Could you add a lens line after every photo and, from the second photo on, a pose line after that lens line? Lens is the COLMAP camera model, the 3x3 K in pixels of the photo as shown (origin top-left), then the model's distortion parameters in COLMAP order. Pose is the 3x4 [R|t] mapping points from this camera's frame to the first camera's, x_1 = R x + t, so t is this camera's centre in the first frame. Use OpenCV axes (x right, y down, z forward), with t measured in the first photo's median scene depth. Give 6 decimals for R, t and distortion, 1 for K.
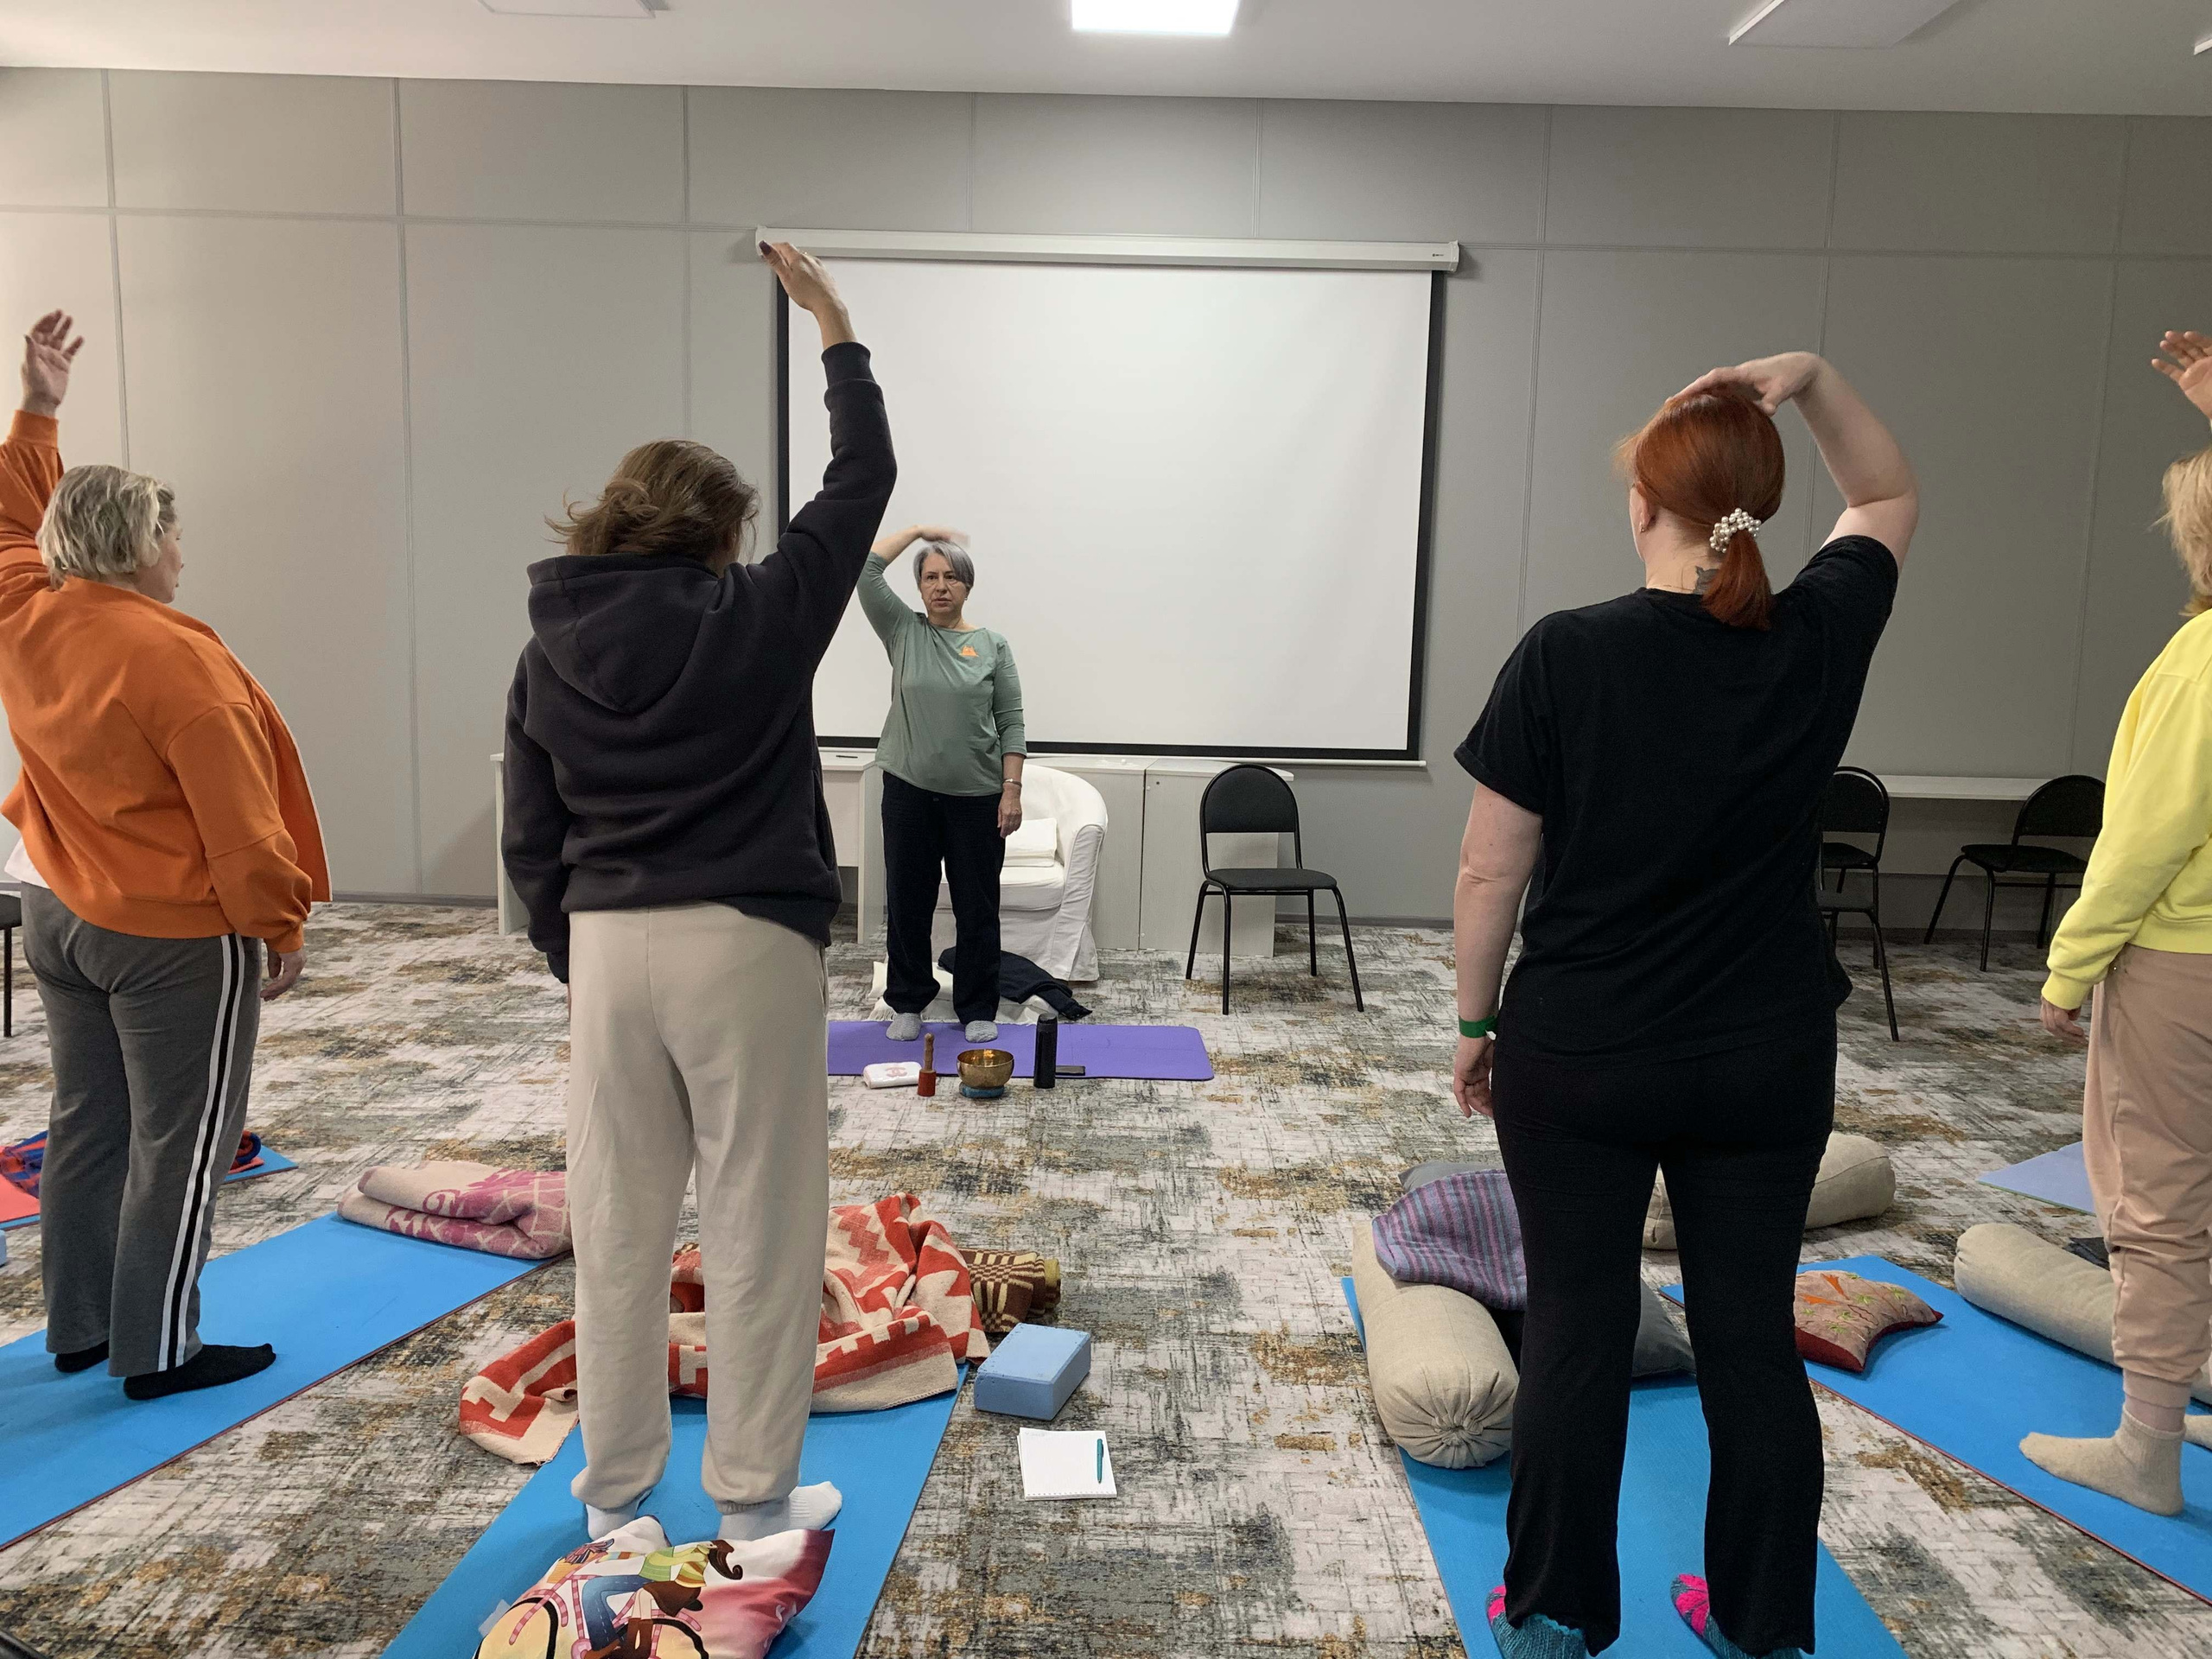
lens RADIAL K [[1668.8, 0, 1104.1], [0, 1668.8, 835.4], [0, 0, 1]] dist [0.040691, -0.034021]
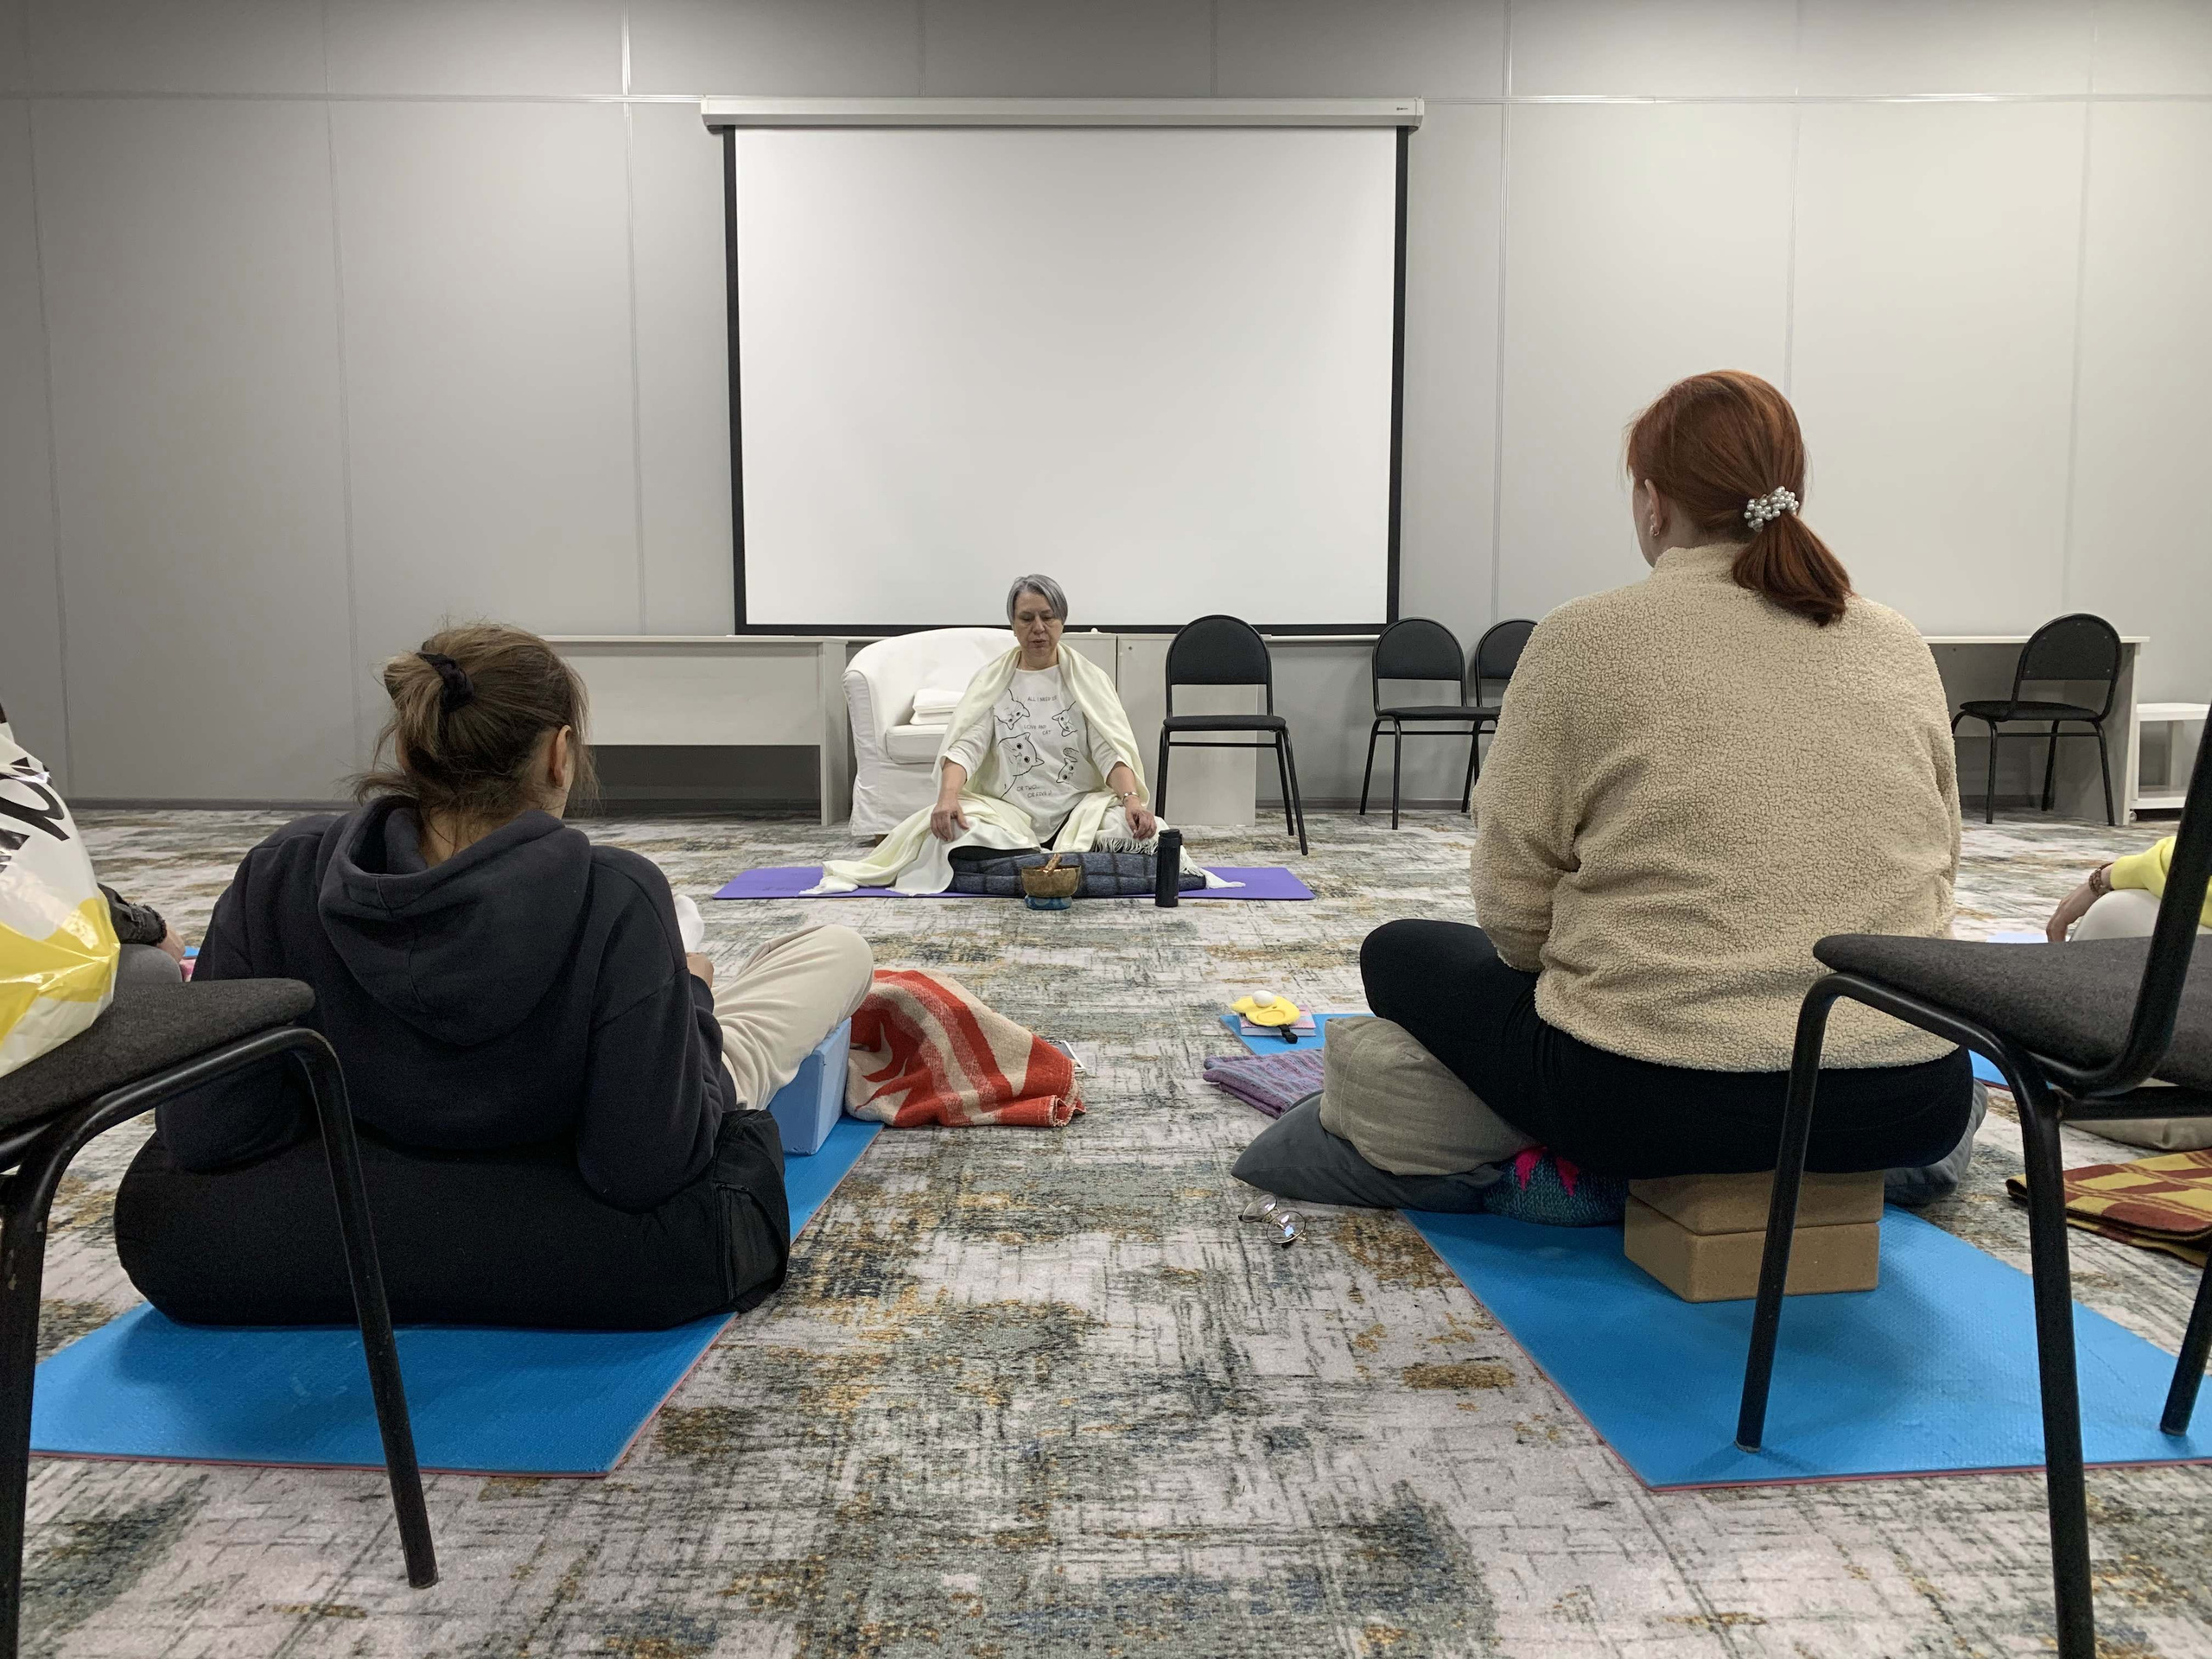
lens RADIAL K [[1668.8, 0, 1093.4], [0, 1668.8, 831.3], [0, 0, 1]] dist [0.040691, -0.034021]
pose [[0.999594, -0.026461, 0.010592, -0.003712], [0.026752, 0.999238, -0.028424, 0.236340], [-0.009832, 0.028696, 0.999540, 0.096844]]
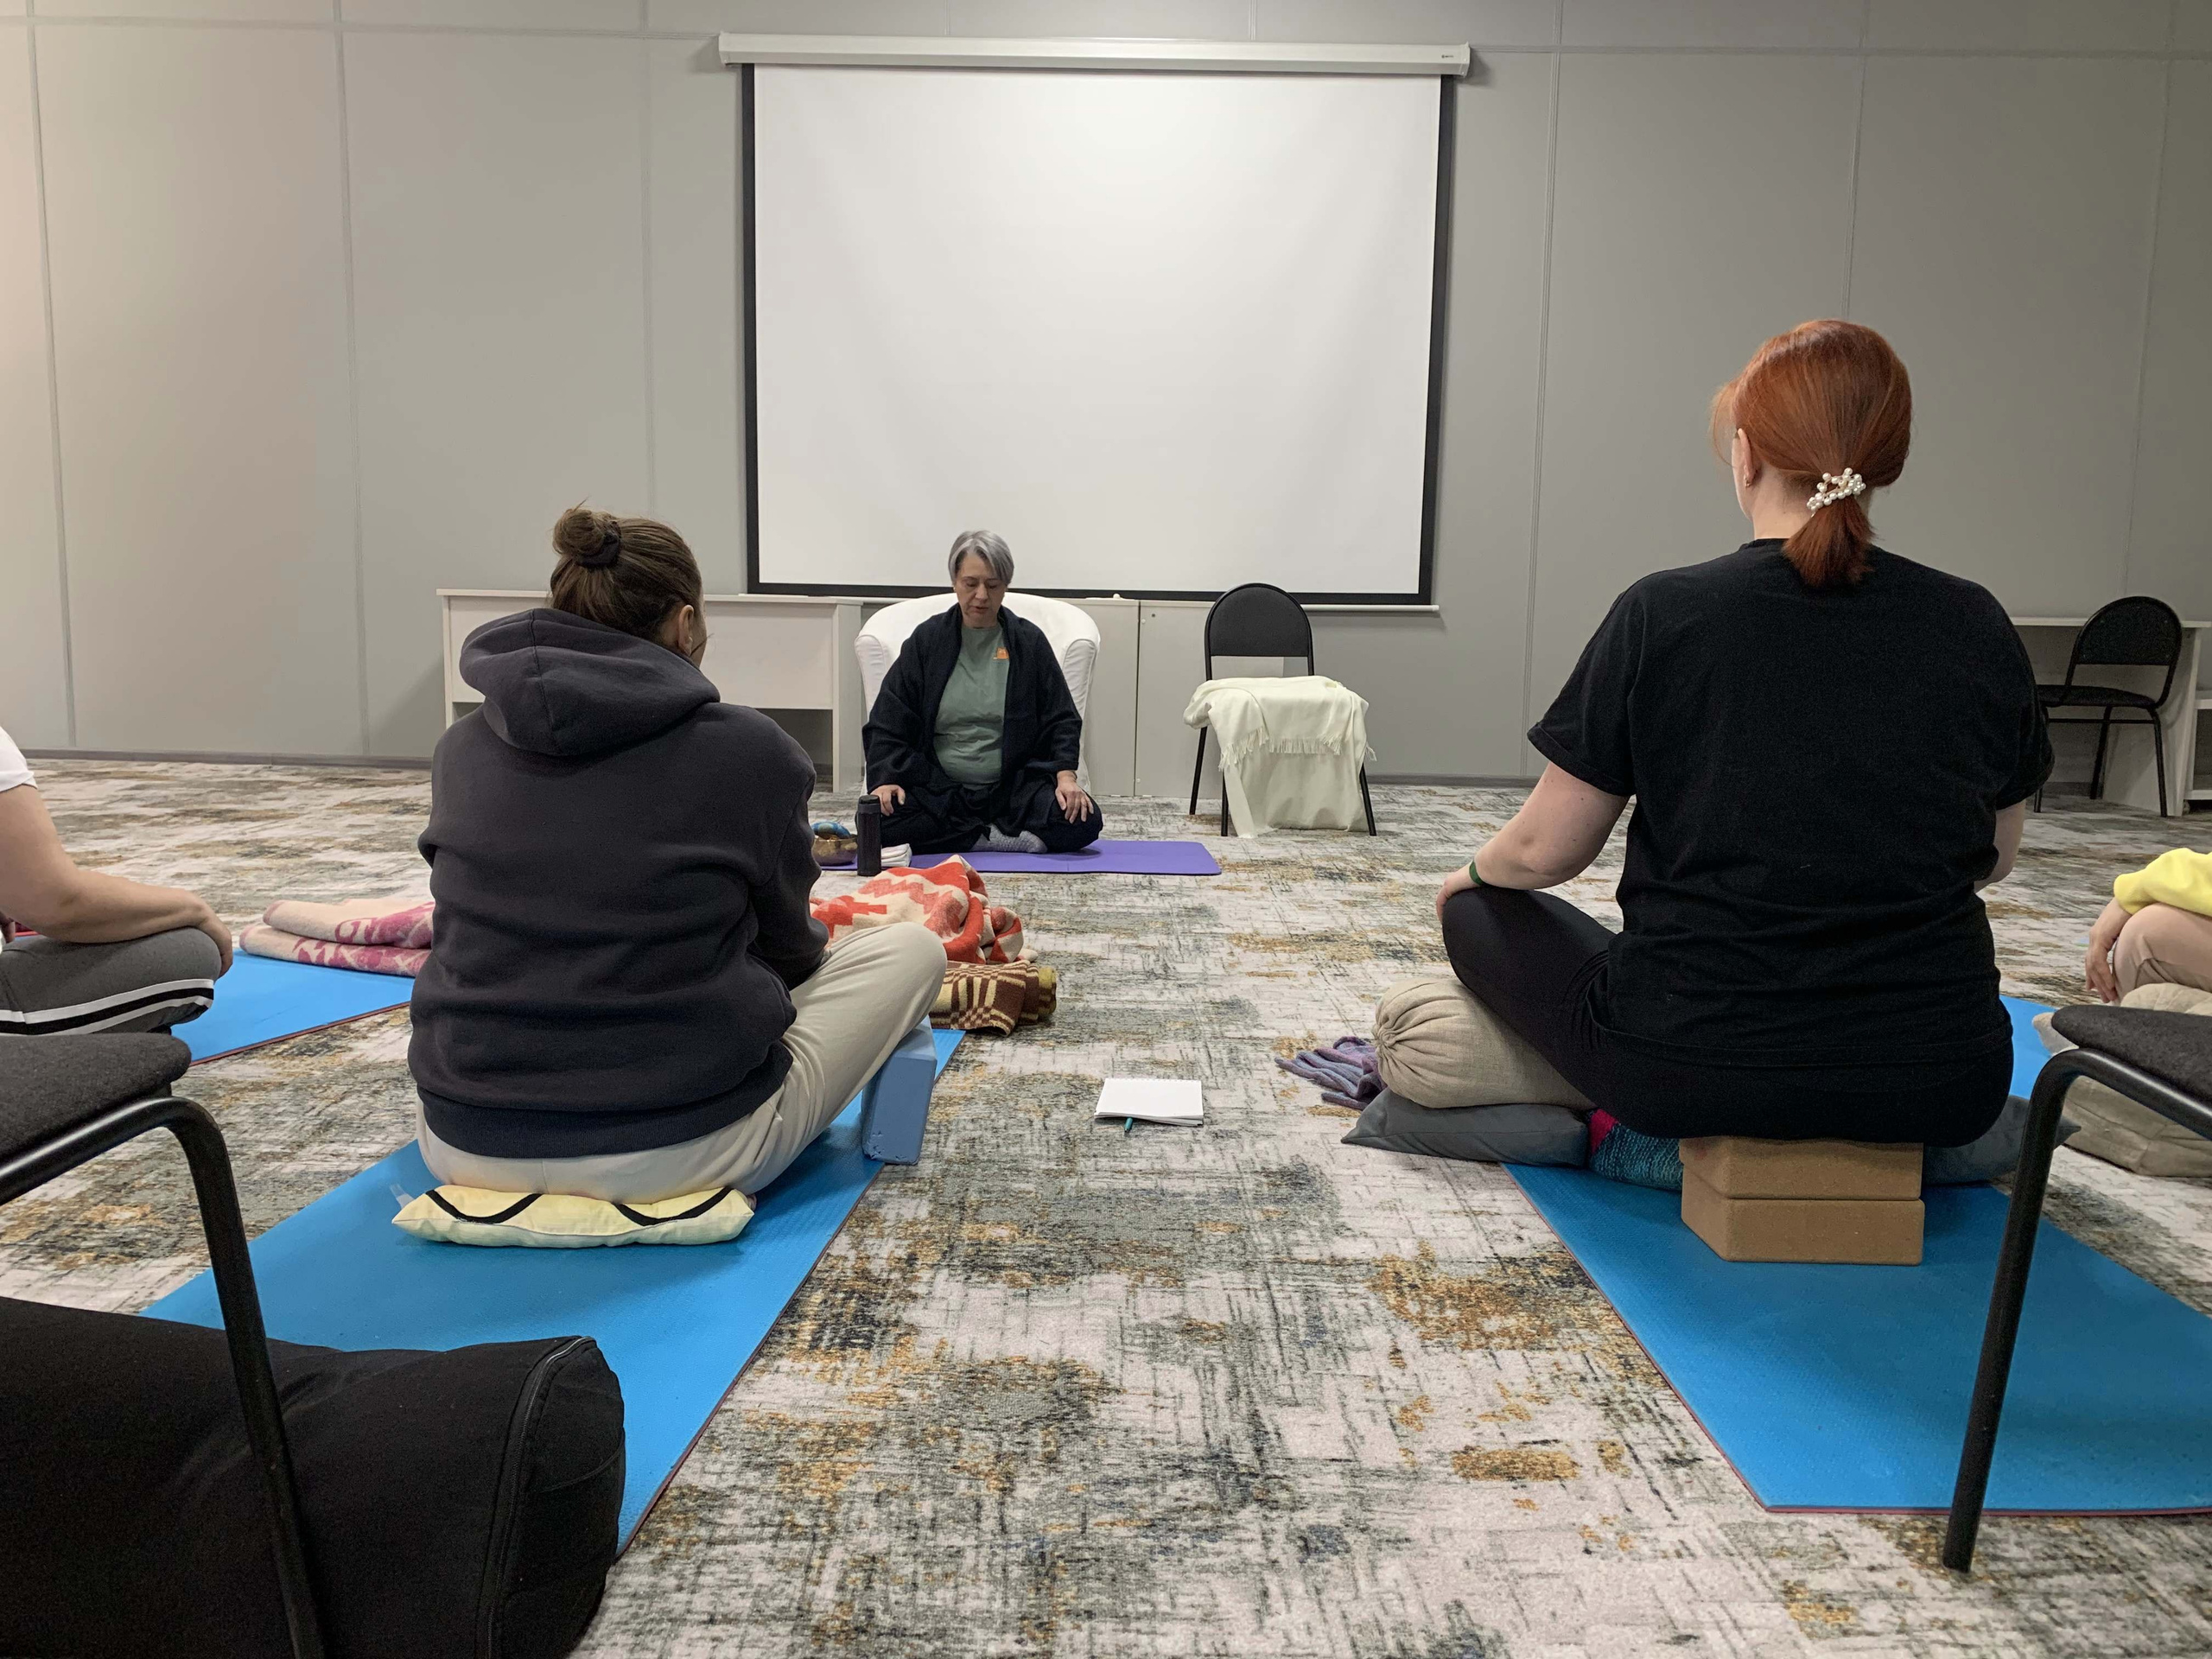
lens RADIAL K [[1668.8, 0, 1095.8], [0, 1668.8, 835.4], [0, 0, 1]] dist [0.040691, -0.034021]
pose [[0.999968, -0.007845, 0.001790, -0.005264], [0.007849, 0.999968, -0.001763, 0.218053], [-0.001777, 0.001777, 0.999997, 0.156617]]
